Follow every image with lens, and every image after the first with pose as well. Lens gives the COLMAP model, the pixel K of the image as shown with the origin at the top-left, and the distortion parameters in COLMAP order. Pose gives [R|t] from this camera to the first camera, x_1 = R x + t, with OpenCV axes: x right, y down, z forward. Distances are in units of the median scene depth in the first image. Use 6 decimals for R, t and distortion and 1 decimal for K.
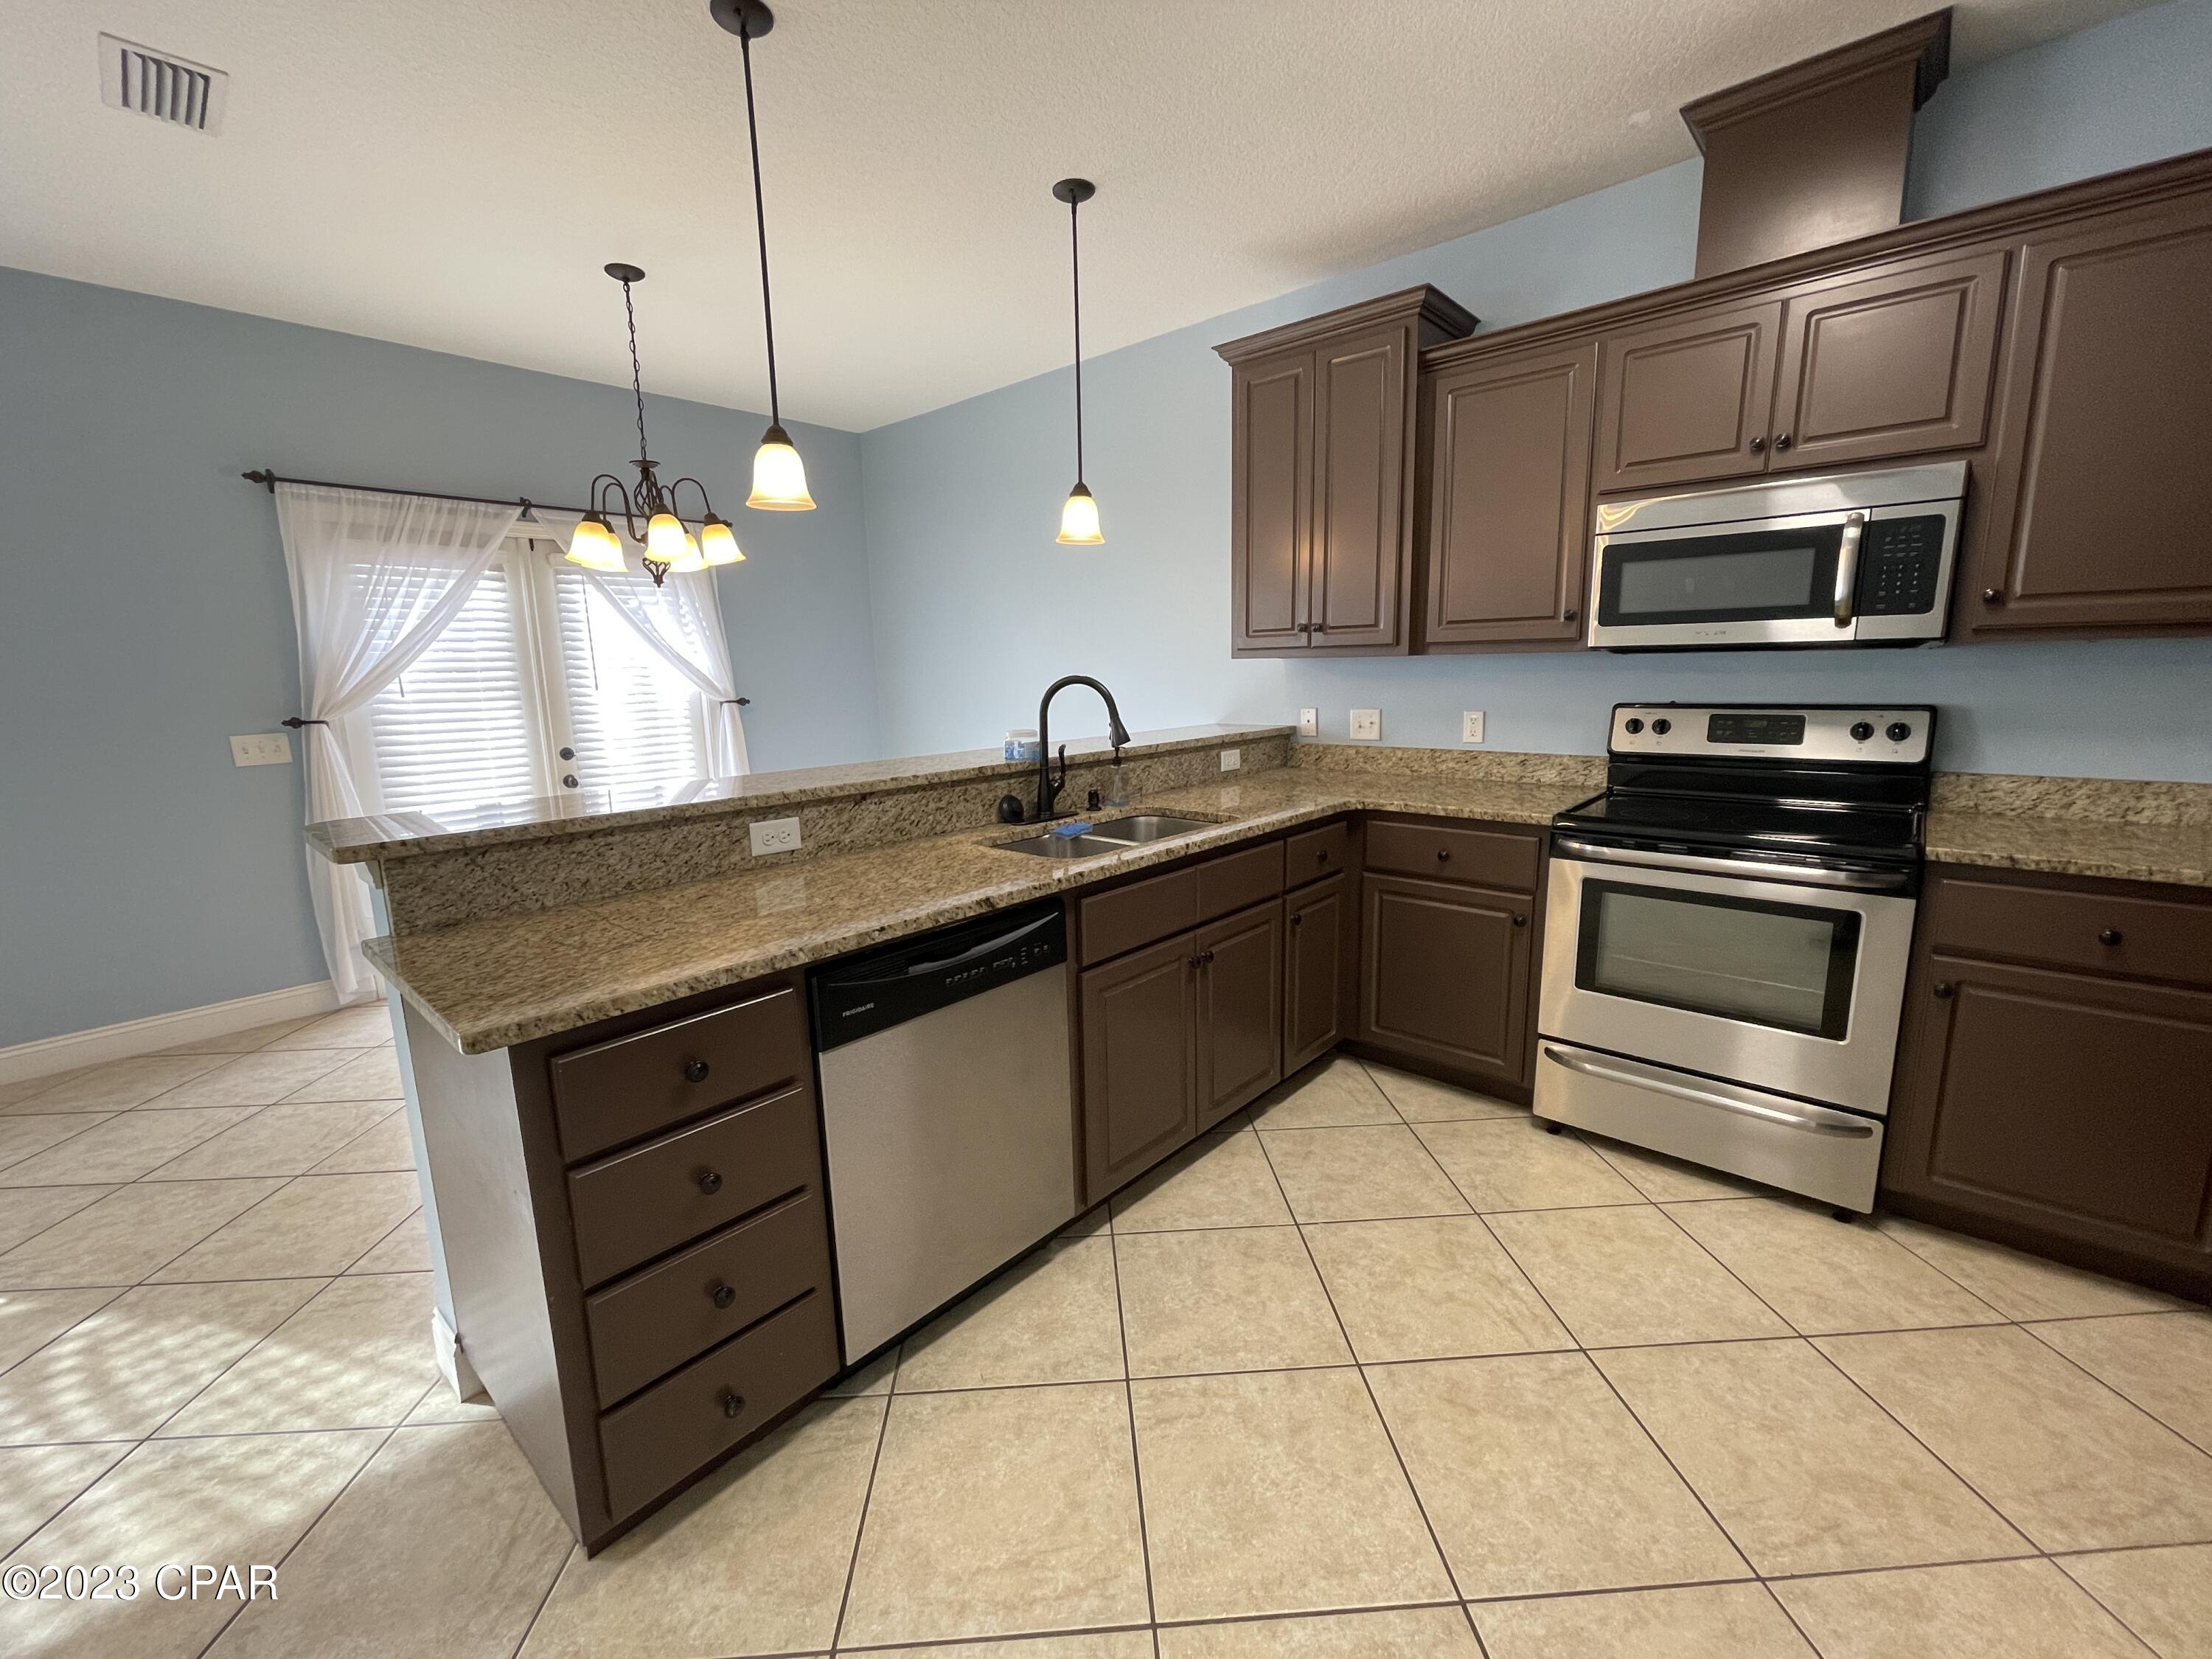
lens RADIAL K [[899.3, 0, 1105.5], [0, 899.3, 825.0], [0, 0, 1]] dist [-0.003186, -0.000212]
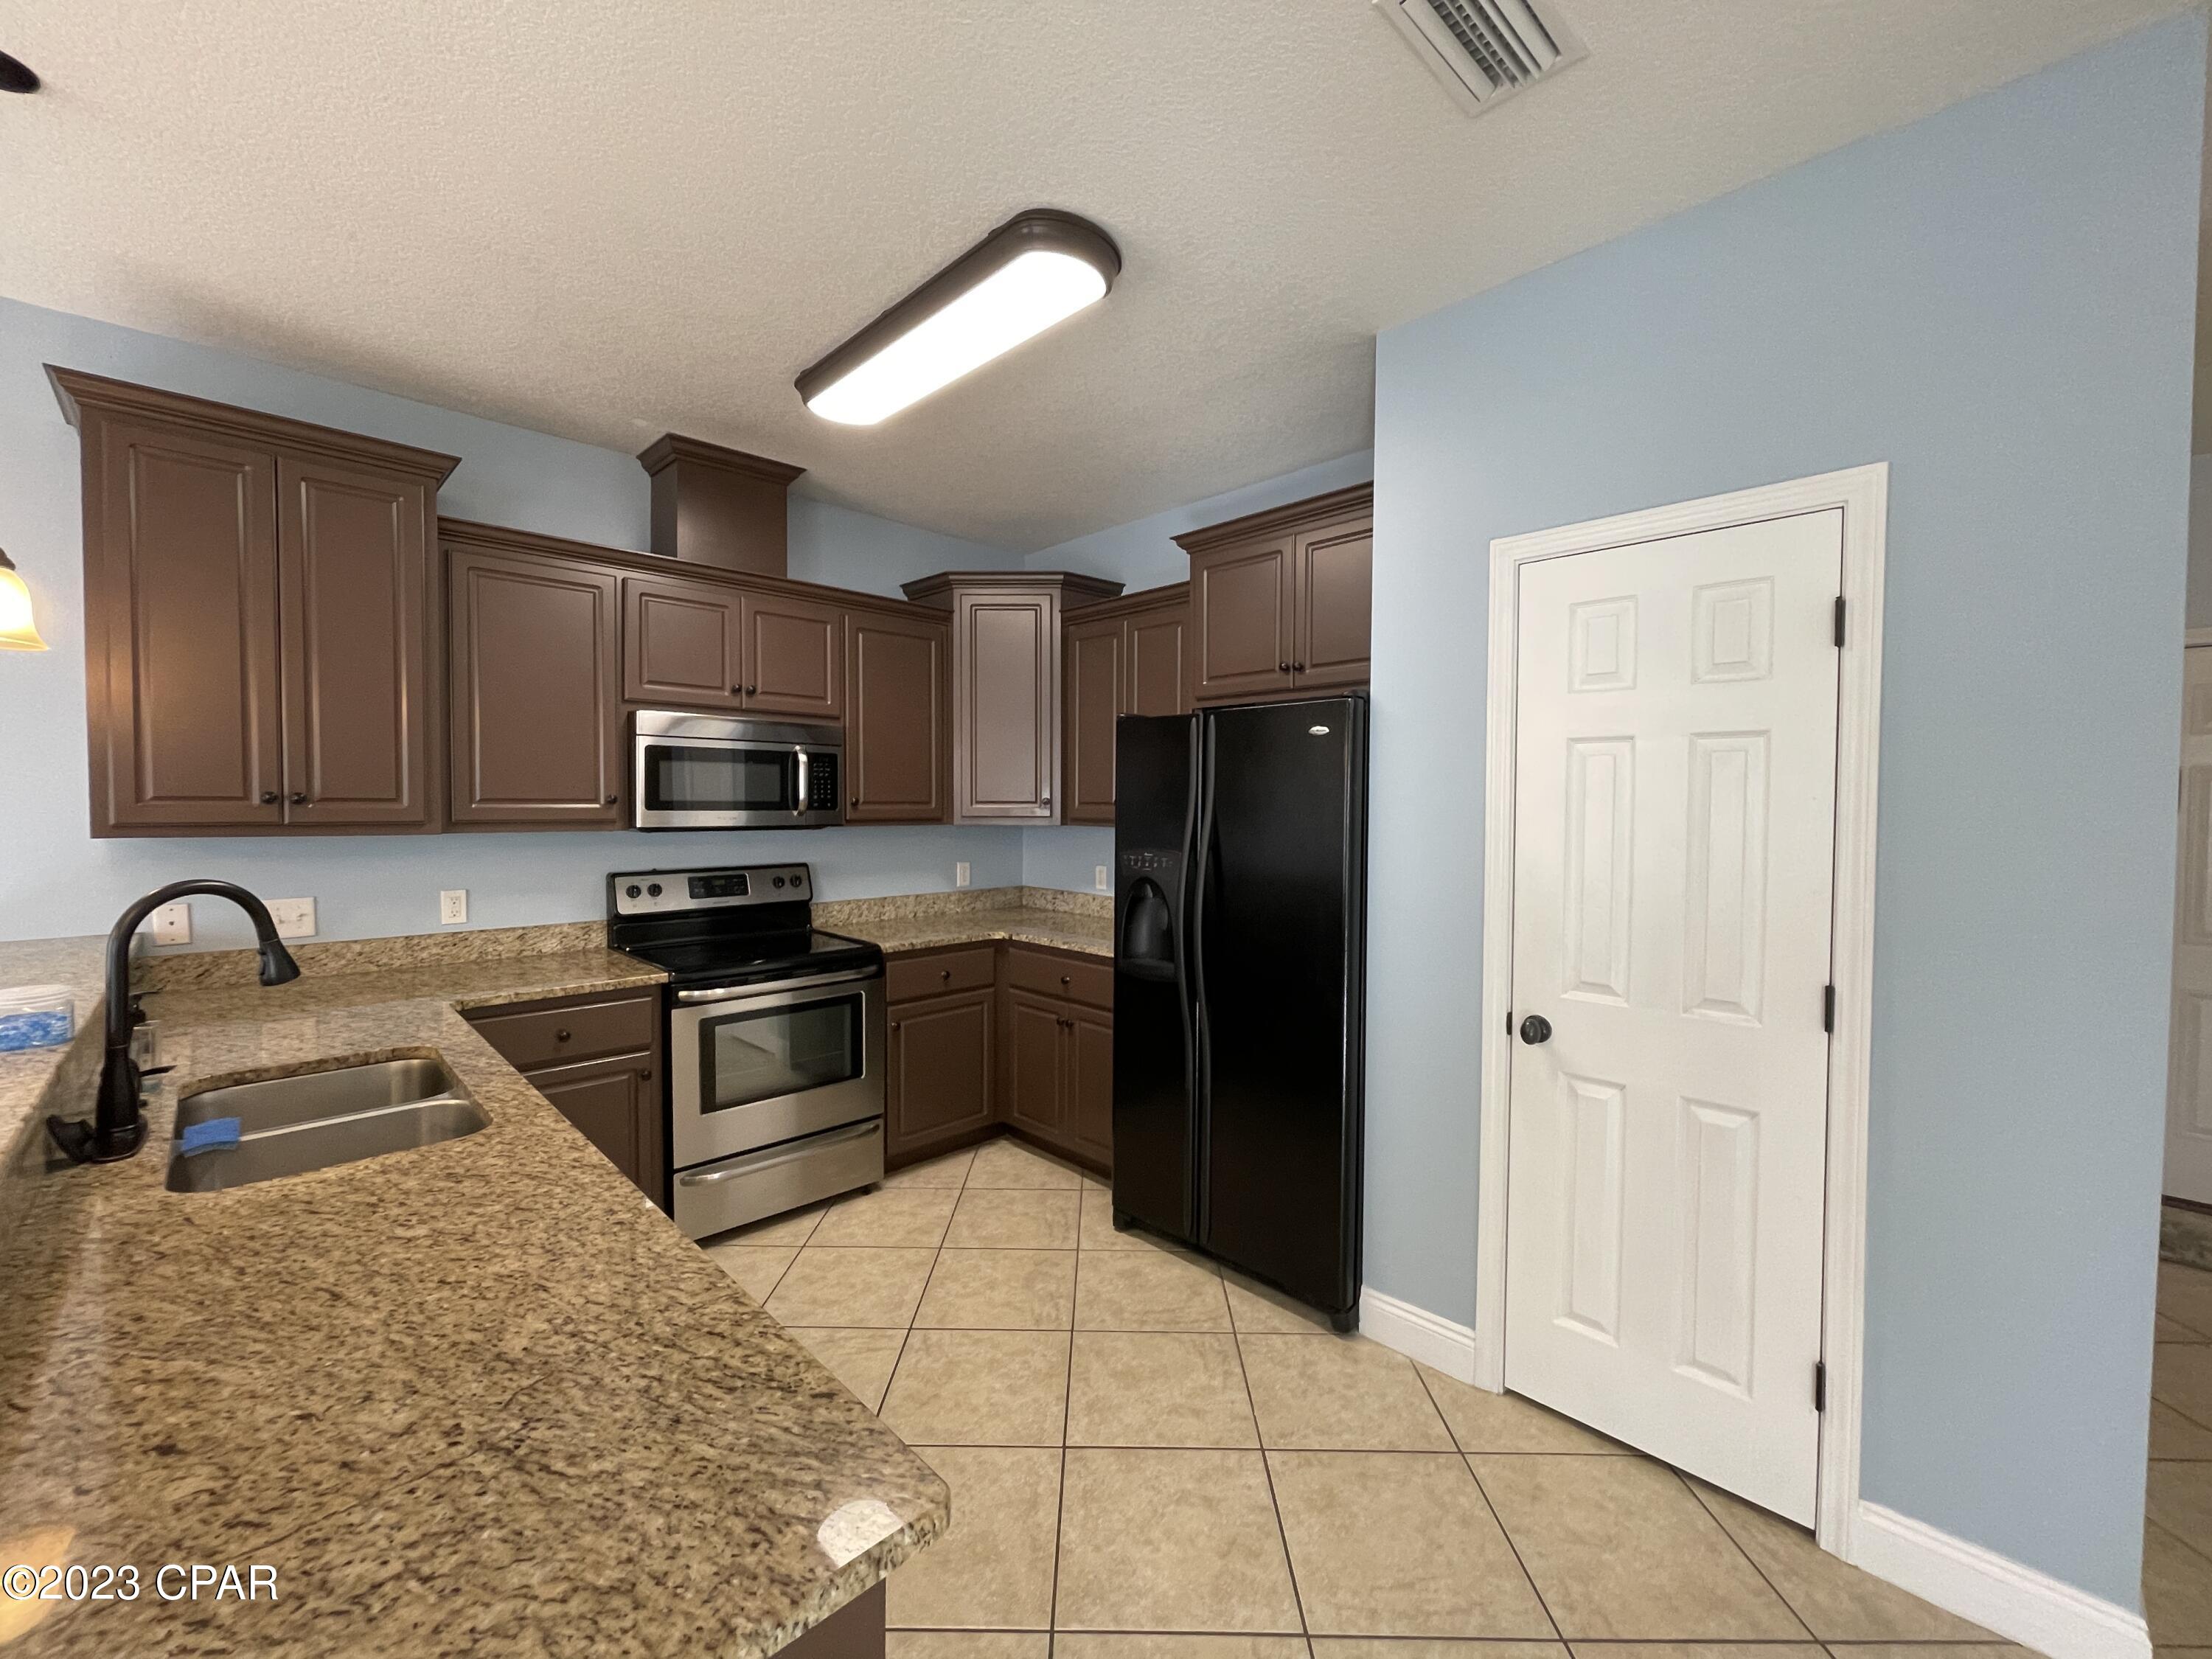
lens RADIAL K [[899.3, 0, 1098.7], [0, 899.3, 826.0], [0, 0, 1]] dist [-0.003186, -0.000212]
pose [[0.057787, -0.005776, 0.998312, -0.549285], [0.166196, 0.986085, -0.003915, -0.088704], [-0.984398, 0.166142, 0.057943, 0.318234]]
